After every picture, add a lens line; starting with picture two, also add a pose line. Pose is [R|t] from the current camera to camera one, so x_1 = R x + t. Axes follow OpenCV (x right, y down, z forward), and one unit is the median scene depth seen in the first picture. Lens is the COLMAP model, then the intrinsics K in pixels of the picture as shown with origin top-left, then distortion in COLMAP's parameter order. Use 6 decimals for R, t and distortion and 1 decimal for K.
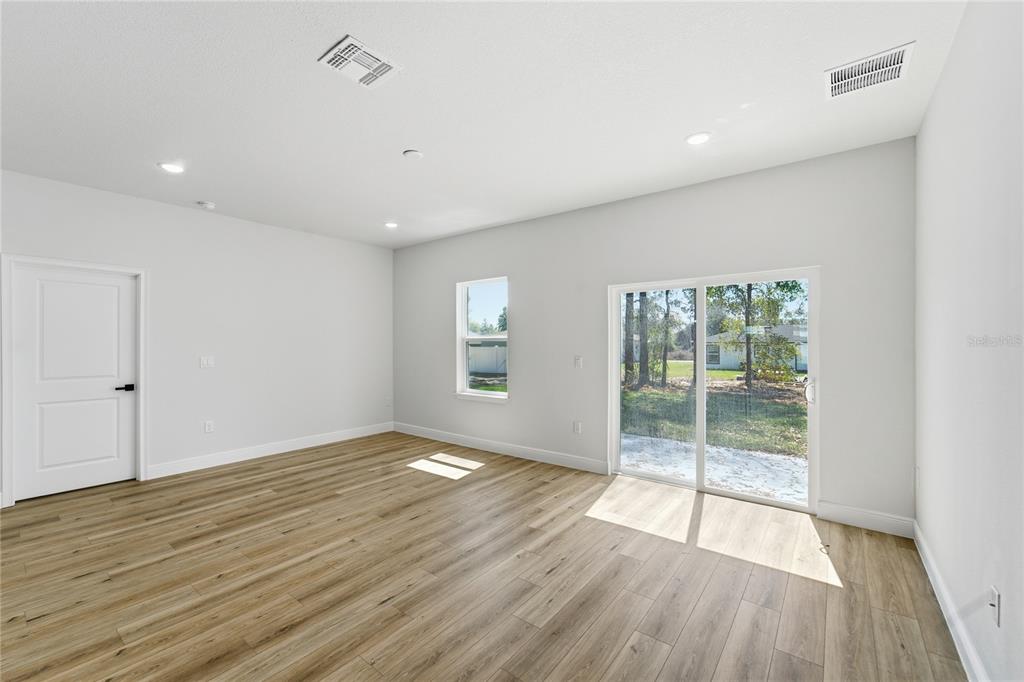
lens RADIAL K [[419.8, 0, 509.0], [0, 419.8, 341.0], [0, 0, 1]] dist [-0.000388, -0.000215]
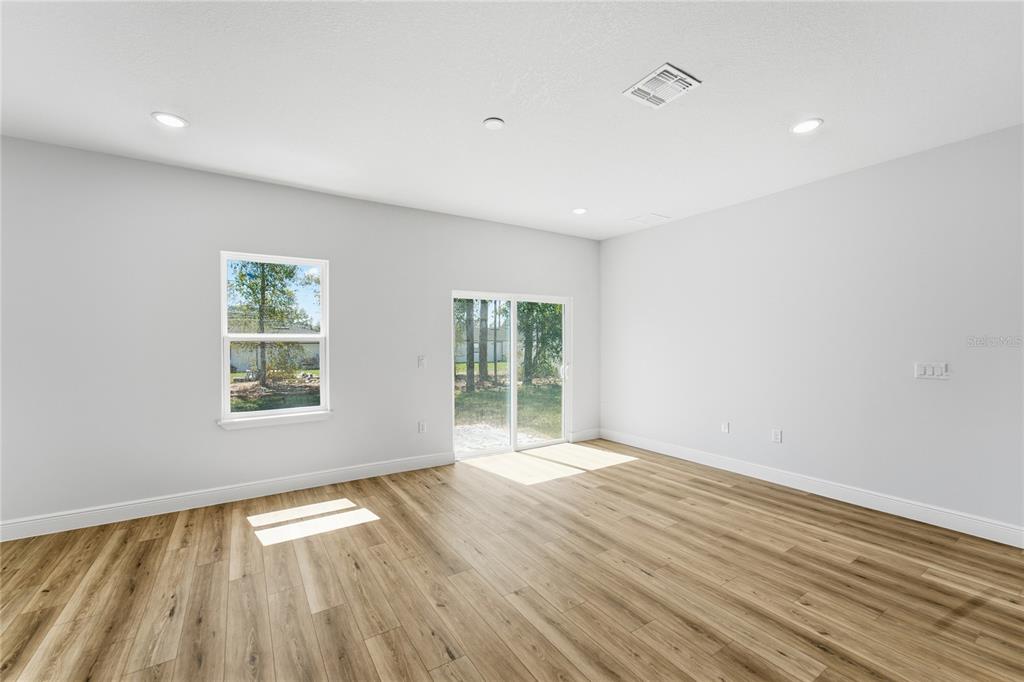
lens RADIAL K [[409.9, 0, 512.0], [0, 409.9, 341.0], [0, 0, 1]] dist [-0.000995, 0.000152]
pose [[0.317773, 0.003205, 0.948161, -0.843704], [-0.012540, 0.999921, 0.000822, -0.006419], [-0.948084, -0.012151, 0.317788, 0.574647]]
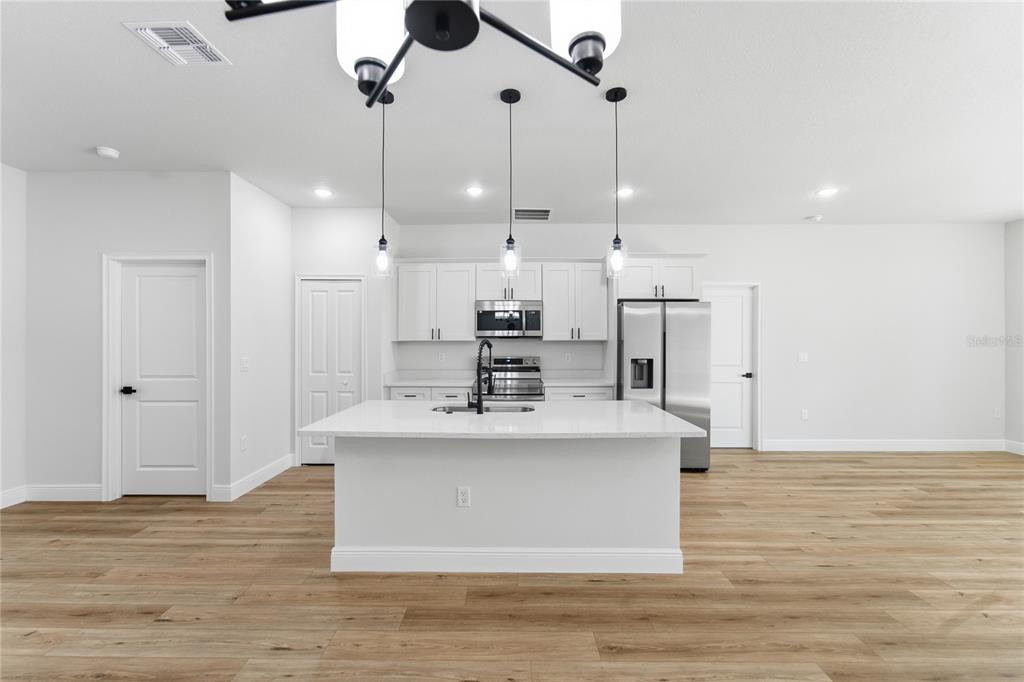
lens RADIAL K [[419.8, 0, 509.0], [0, 419.8, 341.0], [0, 0, 1]] dist [-0.000388, -0.000215]
pose [[0.606036, 0.004218, -0.795426, -0.362241], [0.002062, 0.999974, 0.006874, -0.004233], [0.795434, -0.005806, 0.606012, -0.378610]]
